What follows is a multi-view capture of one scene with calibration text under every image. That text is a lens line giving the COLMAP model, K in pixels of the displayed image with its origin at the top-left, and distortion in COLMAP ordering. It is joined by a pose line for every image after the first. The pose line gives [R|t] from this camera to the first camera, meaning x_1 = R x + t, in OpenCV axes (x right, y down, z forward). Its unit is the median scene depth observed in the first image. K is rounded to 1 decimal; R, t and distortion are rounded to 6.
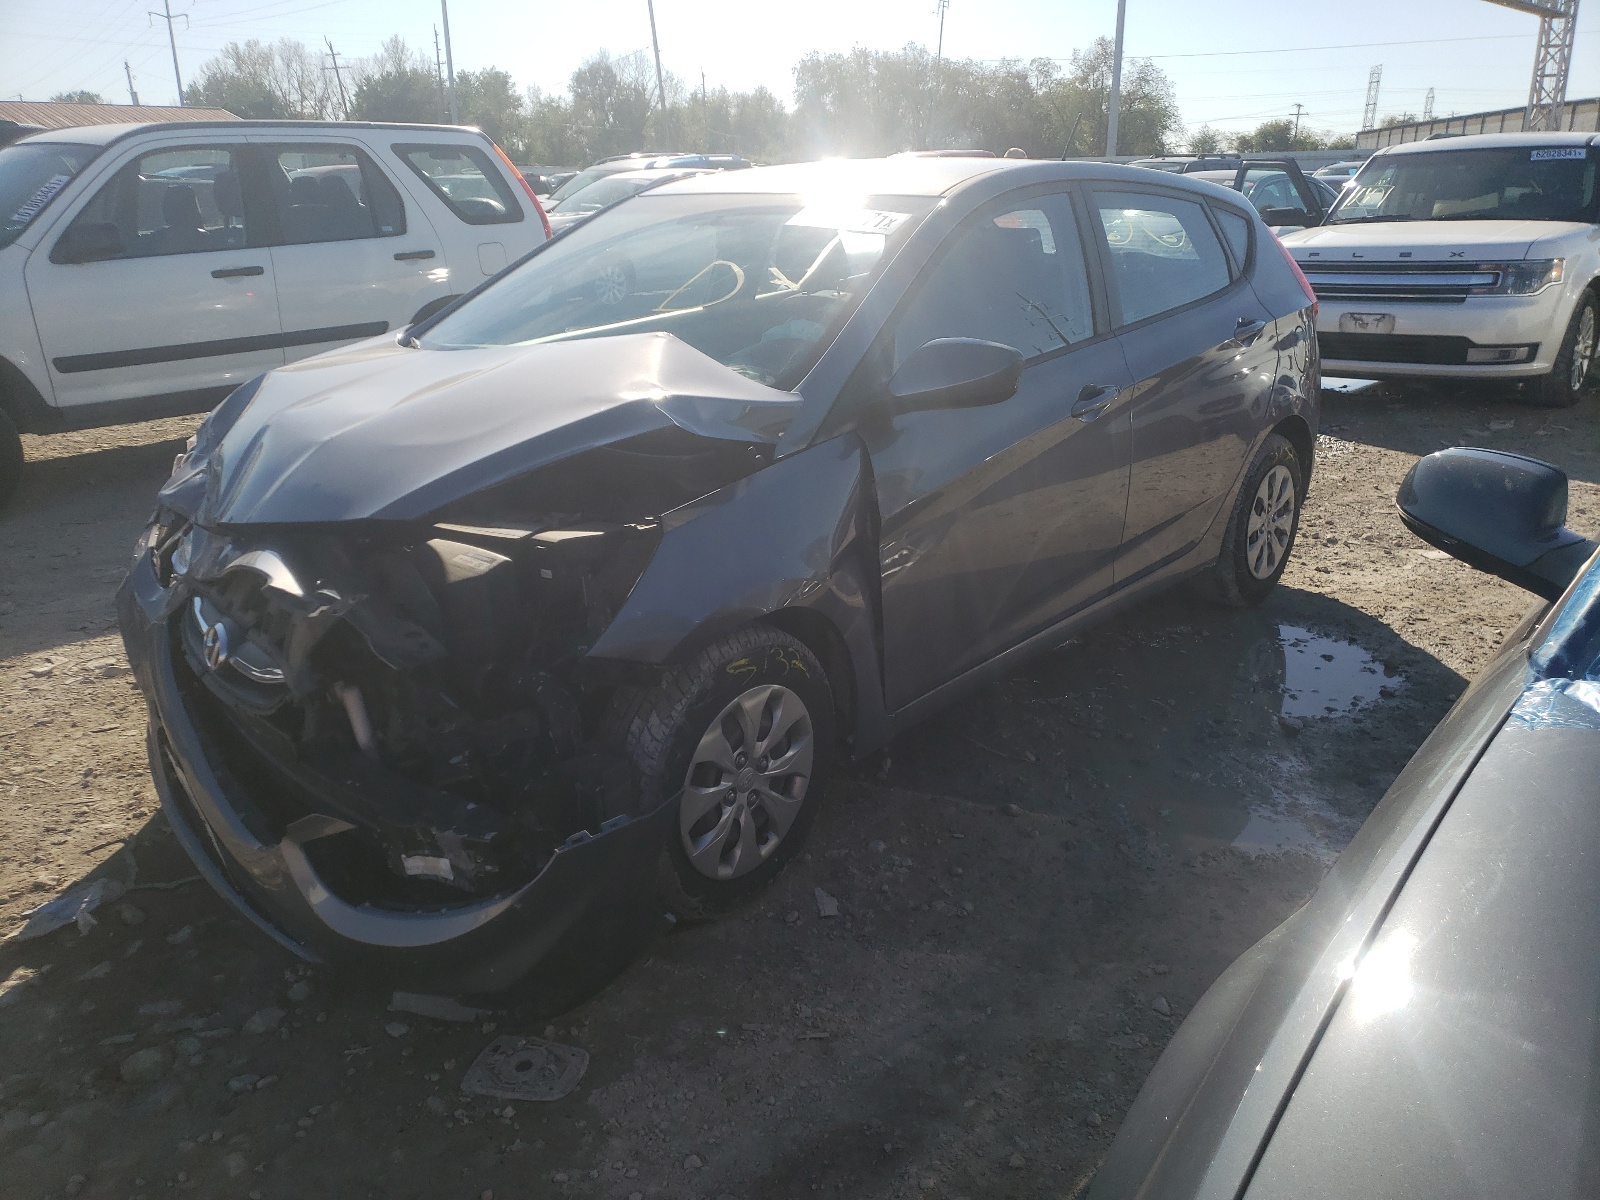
lens RADIAL K [[1206.0, 0, 800.0], [0, 1206.0, 600.0], [0, 0, 1]] dist [0.024218, -0.008529]
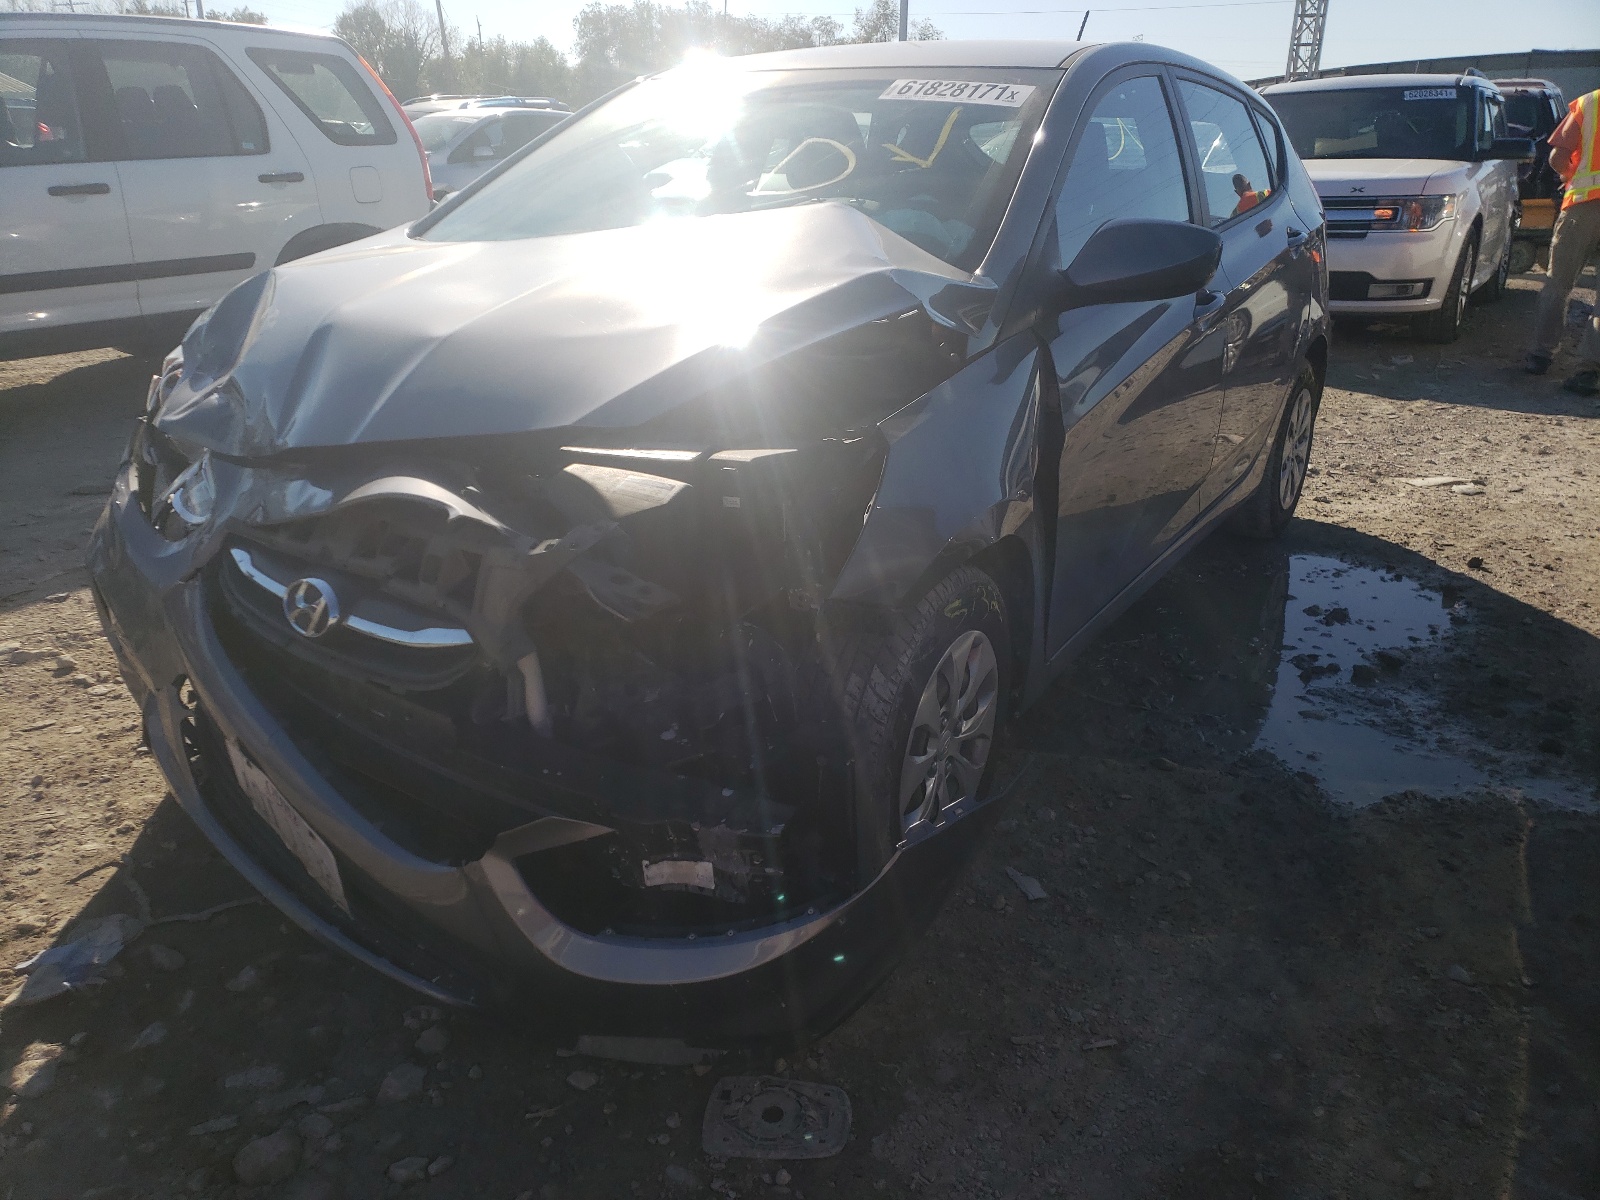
lens RADIAL K [[1225.8, 0, 800.0], [0, 1225.8, 600.0], [0, 0, 1]] dist [0.011293, 0.008347]
pose [[0.989956, -0.038215, 0.136115, -0.218617], [0.033849, 0.998840, 0.034248, 0.013449], [-0.137265, -0.029296, 0.990101, 0.146534]]
